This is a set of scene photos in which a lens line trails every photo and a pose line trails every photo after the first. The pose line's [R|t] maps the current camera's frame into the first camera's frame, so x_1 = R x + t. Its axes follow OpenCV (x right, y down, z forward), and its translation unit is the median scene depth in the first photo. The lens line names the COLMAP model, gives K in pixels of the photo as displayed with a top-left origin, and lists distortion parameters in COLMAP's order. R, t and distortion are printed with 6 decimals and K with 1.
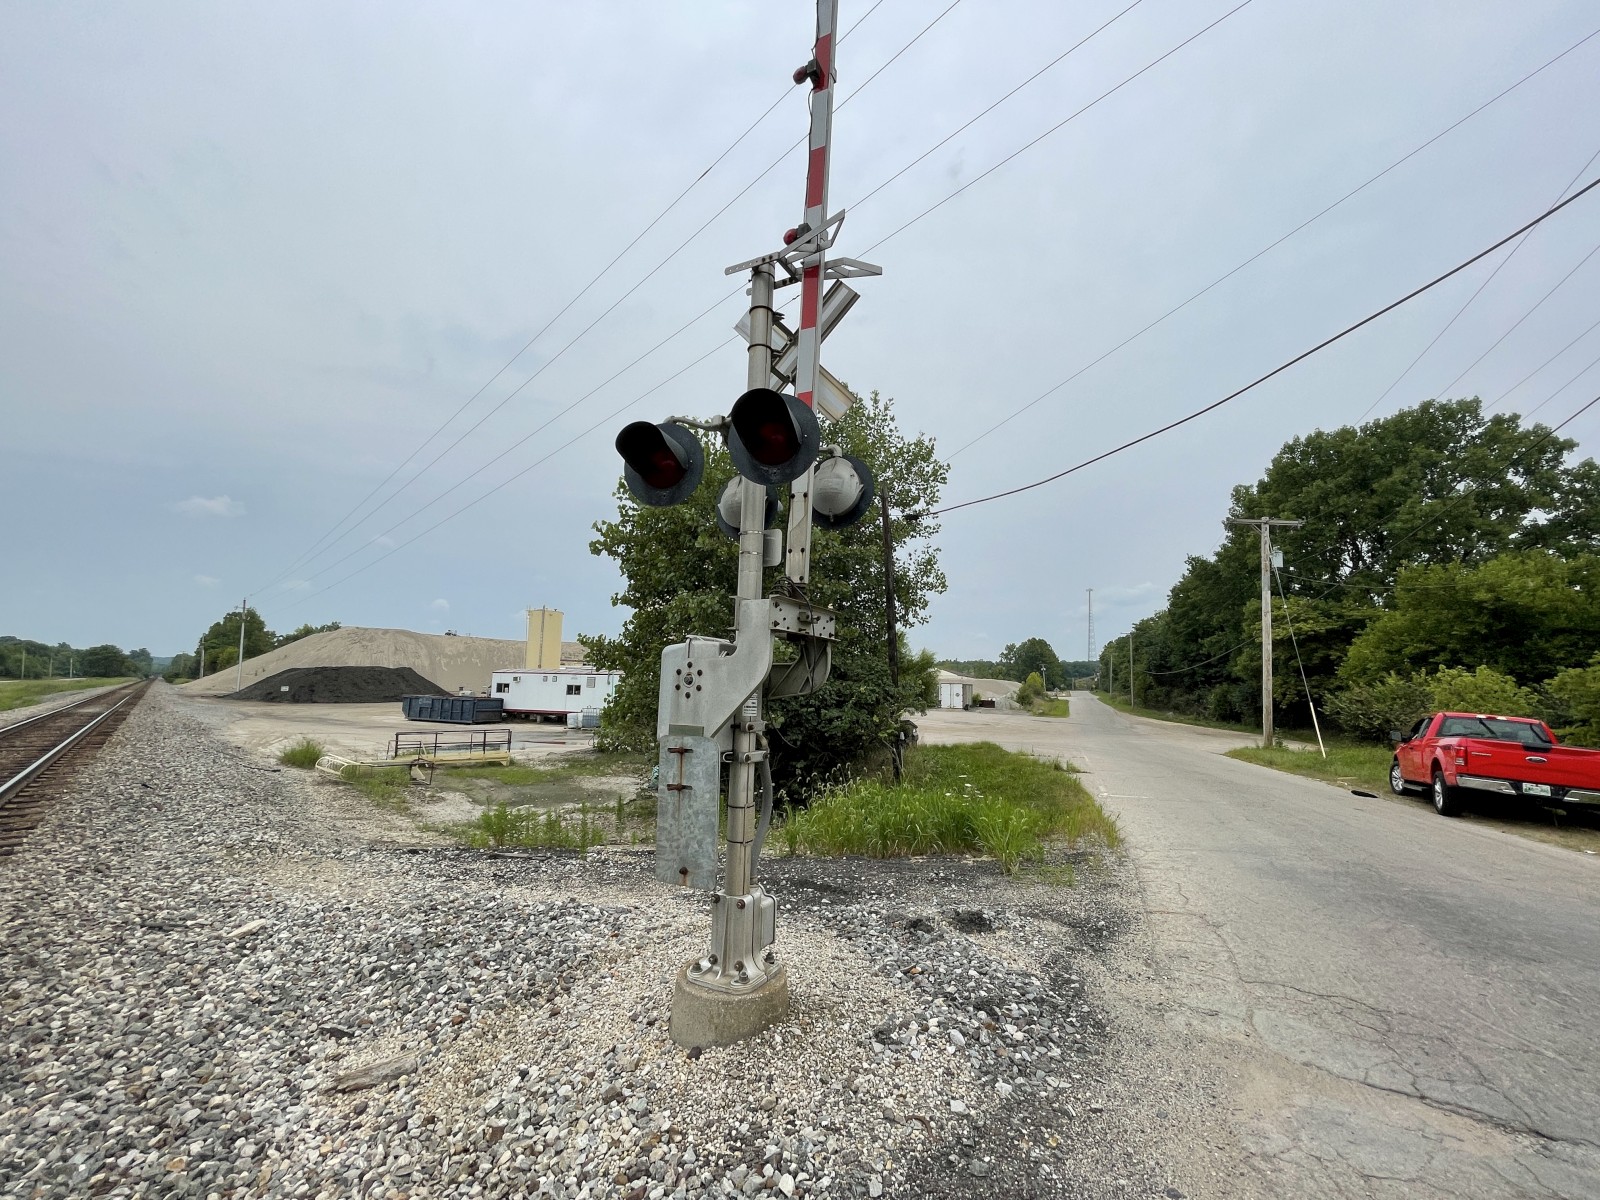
lens RADIAL K [[657.8, 0, 803.9], [0, 657.8, 596.0], [0, 0, 1]] dist [-0.000827, 0.000094]
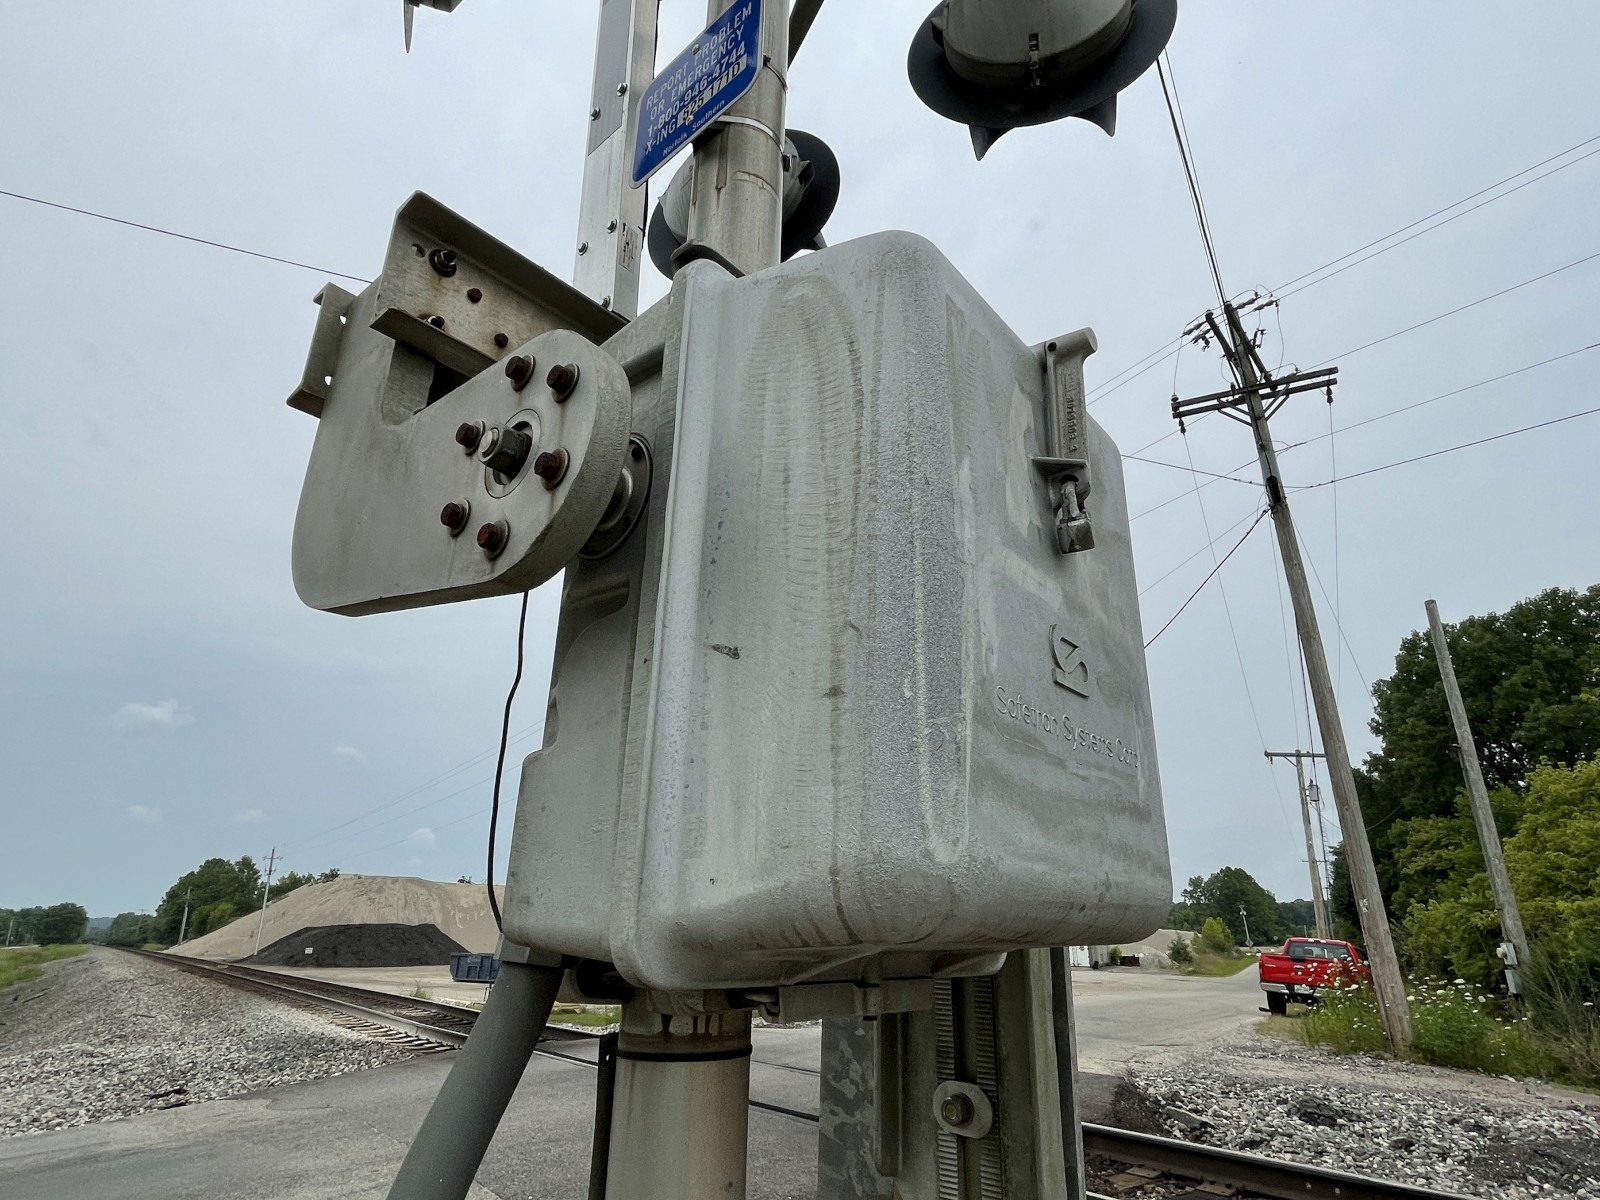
lens RADIAL K [[867.4, 0, 800.0], [0, 867.4, 600.0], [0, 0, 1]] dist [-0.002626, 0.000044]
pose [[0.992397, -0.058032, -0.108536, 0.029434], [0.030151, 0.969620, -0.242751, -0.012824], [0.119326, 0.237633, 0.963998, -0.136510]]
